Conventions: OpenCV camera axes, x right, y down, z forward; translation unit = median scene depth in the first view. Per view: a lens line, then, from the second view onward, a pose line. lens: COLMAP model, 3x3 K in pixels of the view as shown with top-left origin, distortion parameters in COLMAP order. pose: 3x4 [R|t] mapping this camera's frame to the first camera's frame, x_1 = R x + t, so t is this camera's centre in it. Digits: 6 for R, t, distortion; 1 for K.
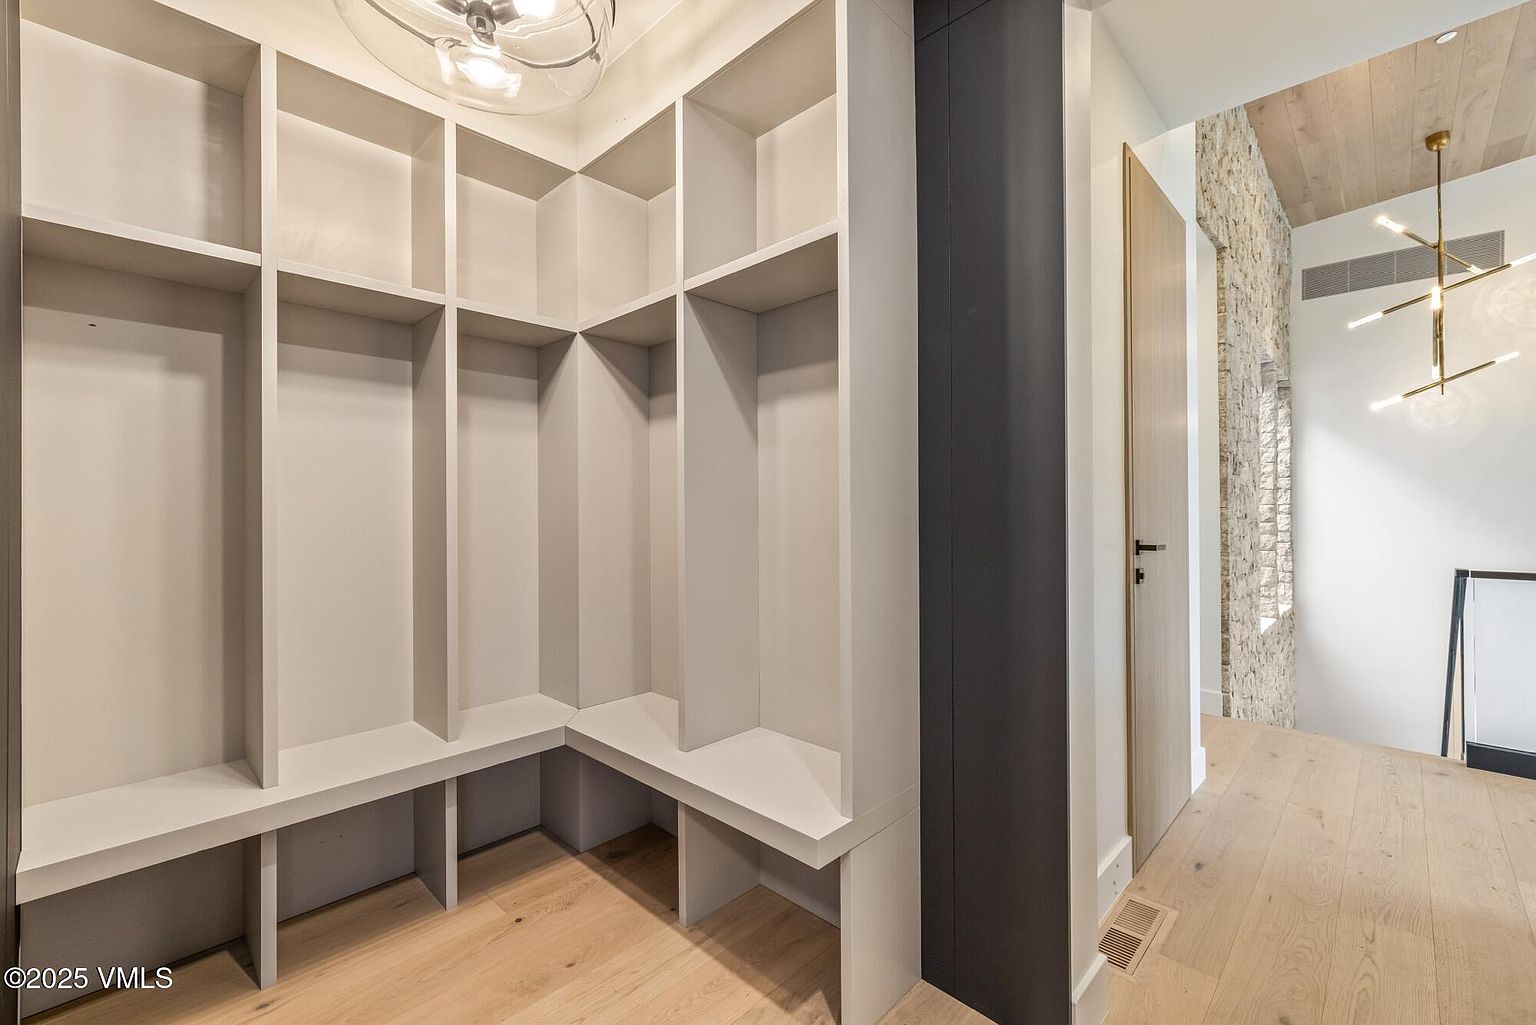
lens RADIAL K [[664.8, 0, 771.4], [0, 664.8, 514.4], [0, 0, 1]] dist [0.004063, -0.000522]
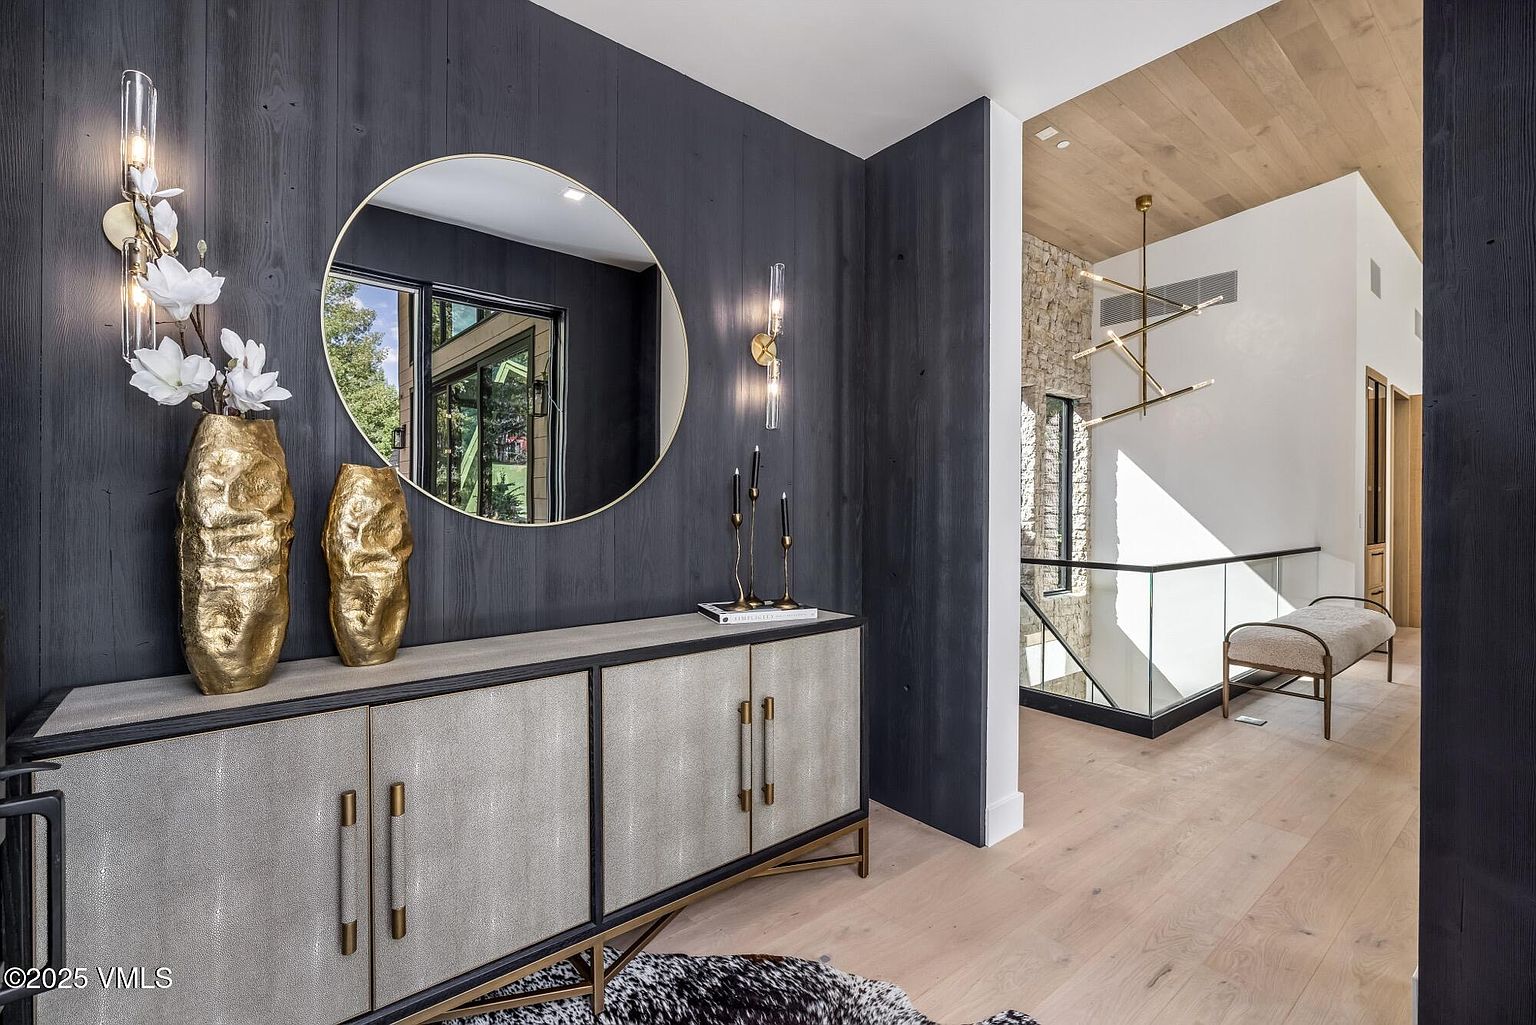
lens RADIAL K [[693.3, 0, 764.2], [0, 693.3, 511.5], [0, 0, 1]] dist [-0.001339, 0.001401]
pose [[0.994030, 0.004946, -0.108999, 0.417704], [-0.004568, 0.999983, 0.003722, -0.008503], [0.109016, -0.003202, 0.994035, -0.278455]]
